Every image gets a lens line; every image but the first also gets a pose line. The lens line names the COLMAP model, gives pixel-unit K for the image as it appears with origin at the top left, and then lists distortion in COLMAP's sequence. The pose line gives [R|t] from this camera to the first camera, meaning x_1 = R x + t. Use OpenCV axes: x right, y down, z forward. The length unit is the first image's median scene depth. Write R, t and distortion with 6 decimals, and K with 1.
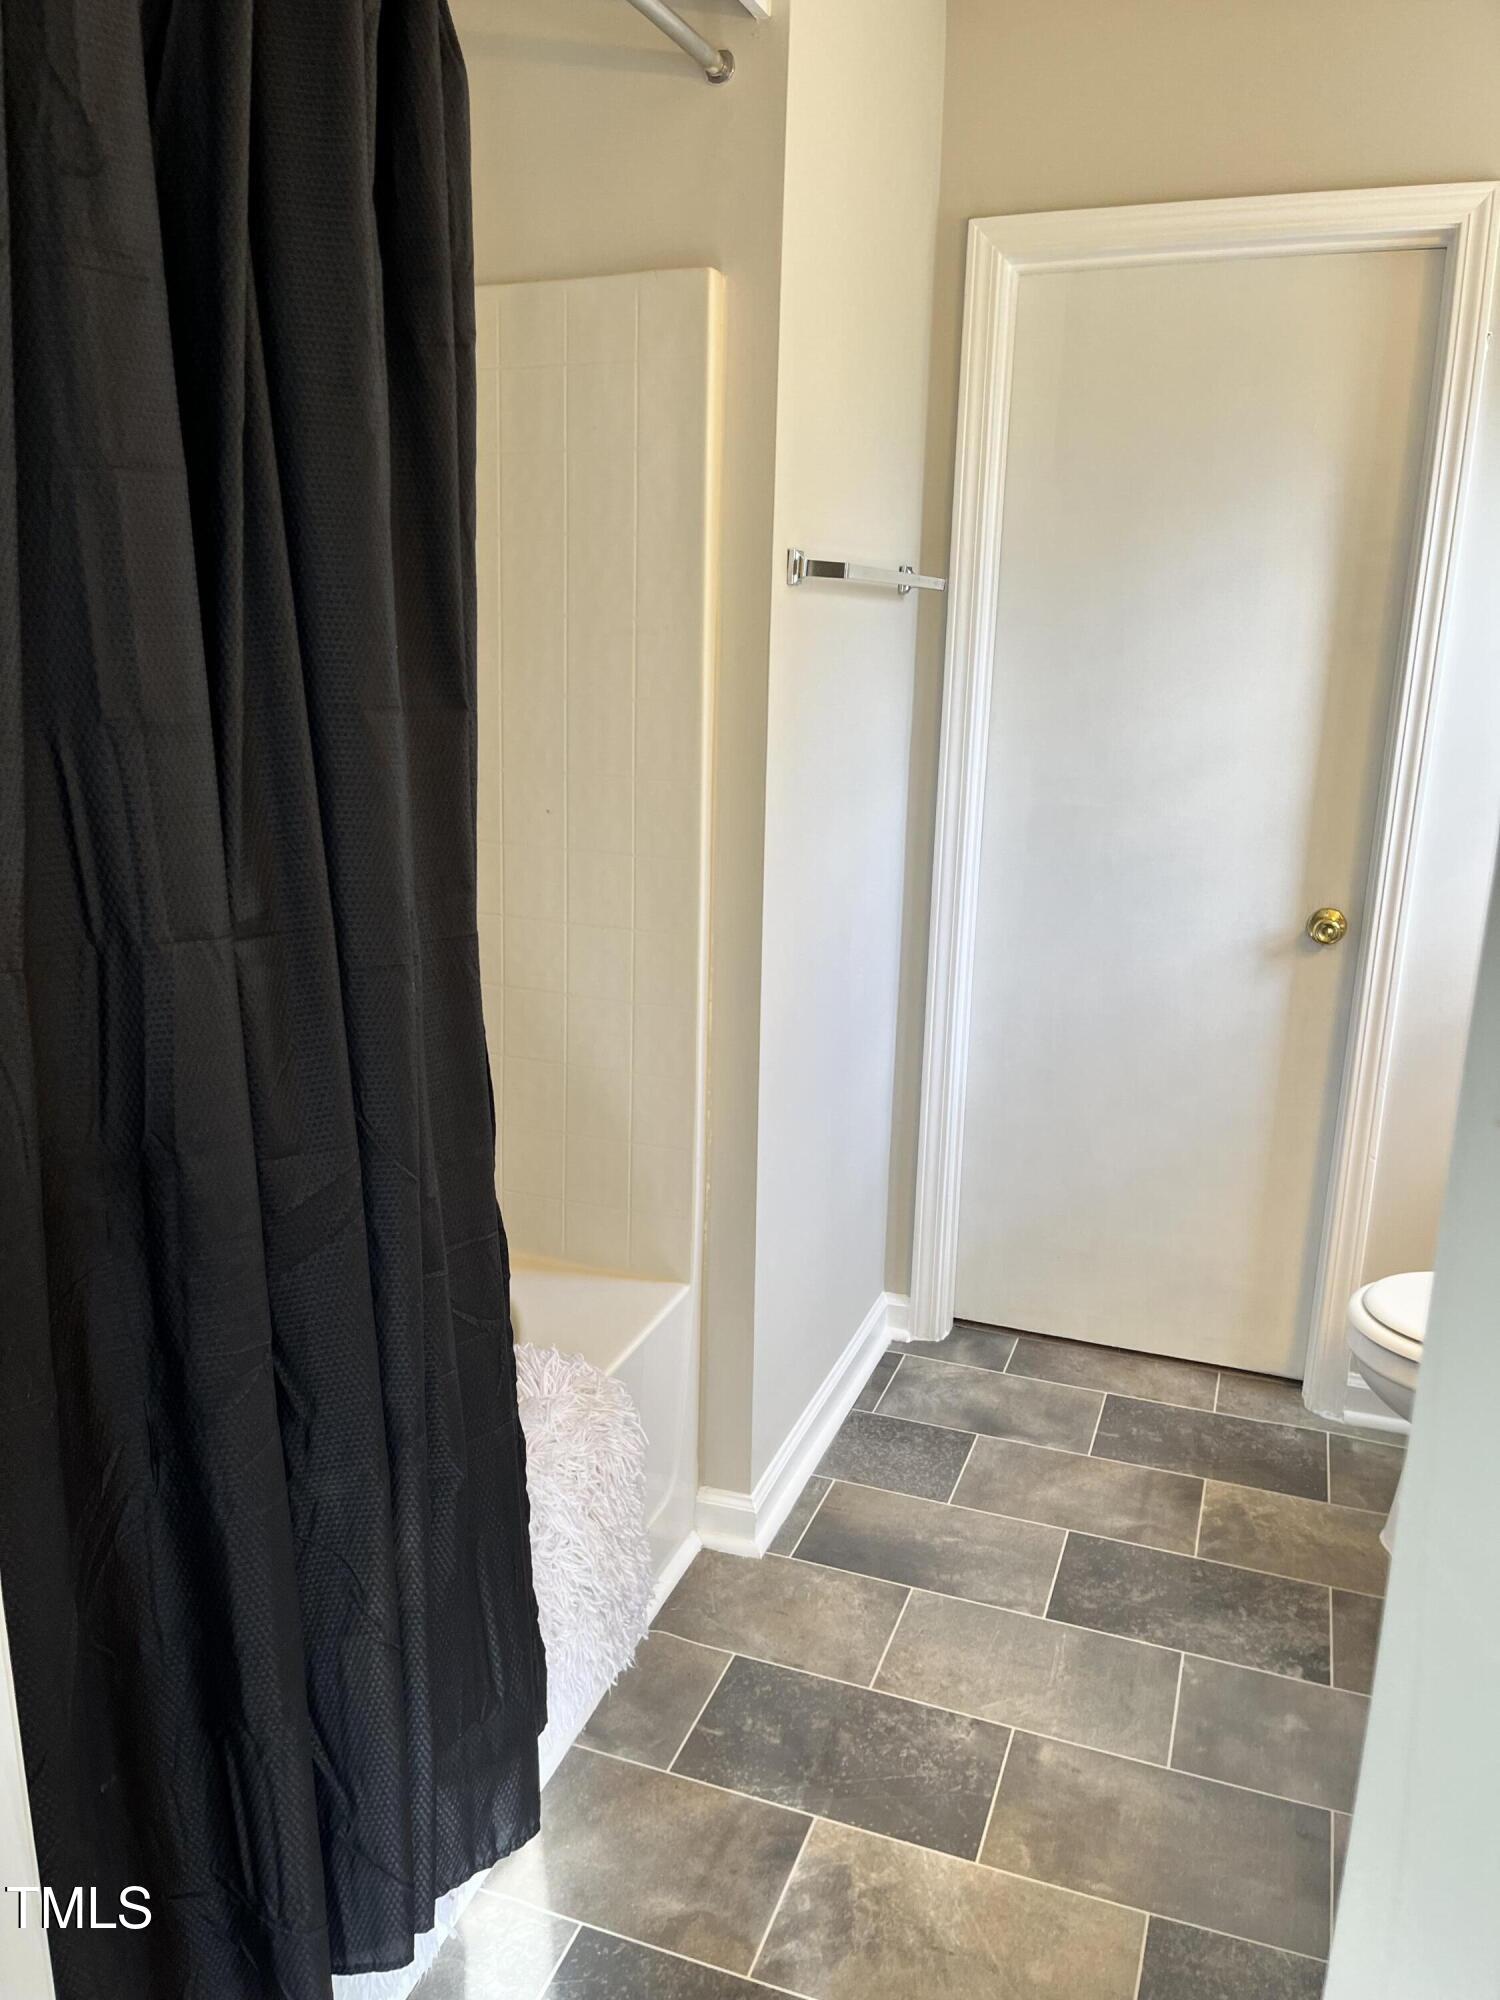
lens RADIAL K [[1501.8, 0, 737.9], [0, 1501.8, 1005.3], [0, 0, 1]] dist [0.081379, -0.109489]
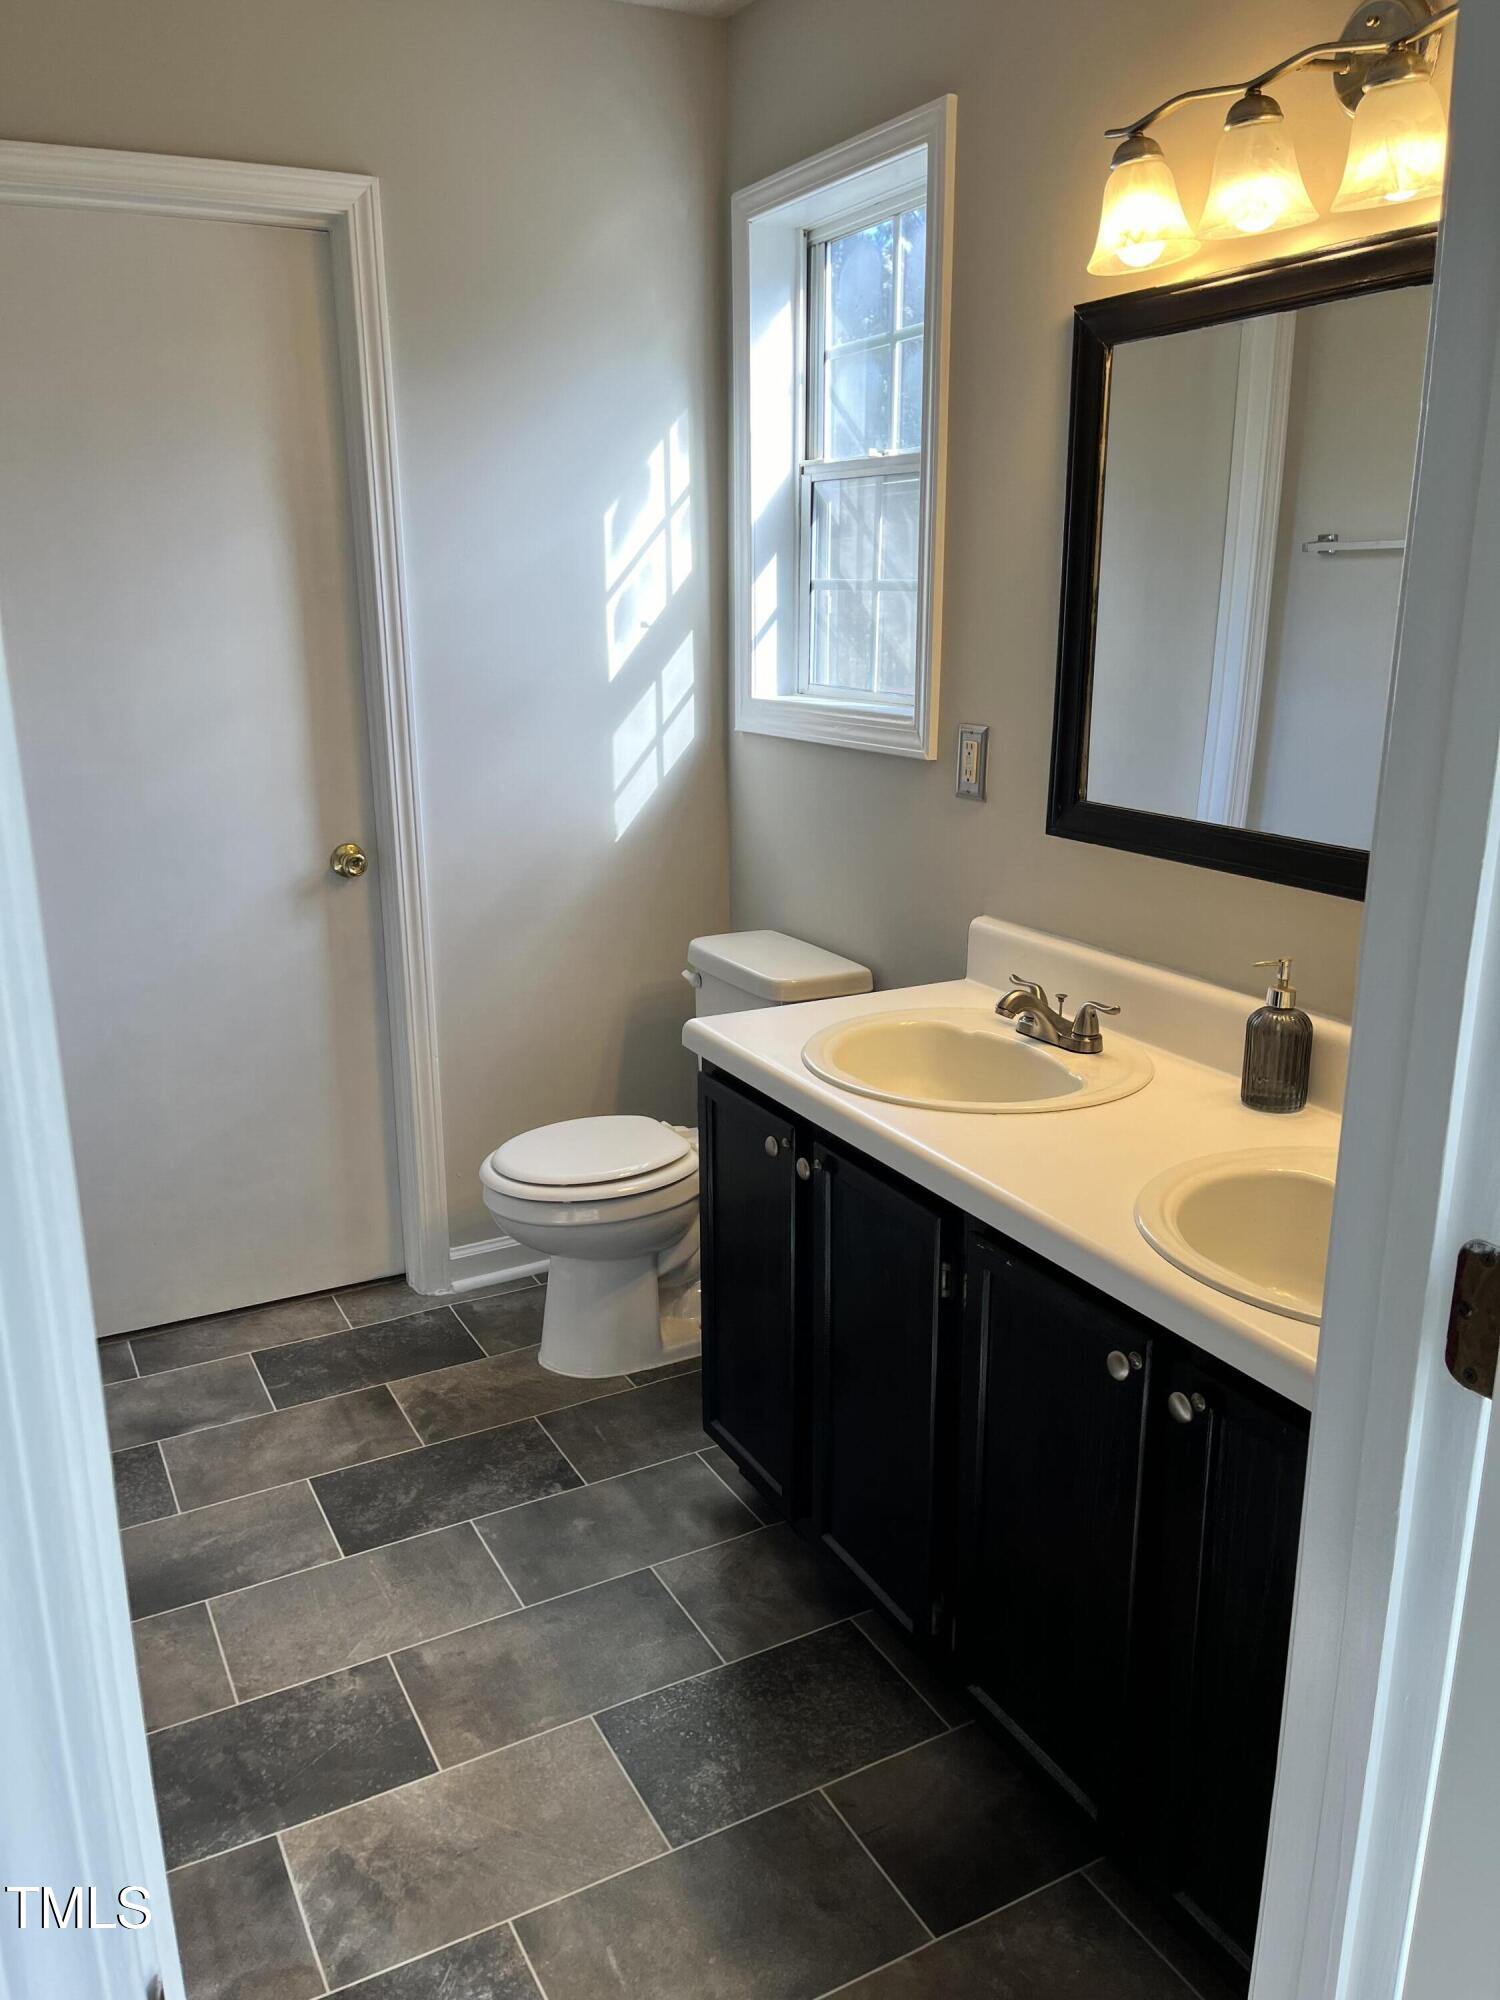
lens RADIAL K [[1501.8, 0, 763.2], [0, 1501.8, 1003.6], [0, 0, 1]] dist [0.081379, -0.109489]
pose [[0.649874, -0.211261, 0.730091, -0.290992], [0.190998, 0.975161, 0.112163, -0.021878], [-0.735652, 0.066554, 0.674082, 0.080009]]
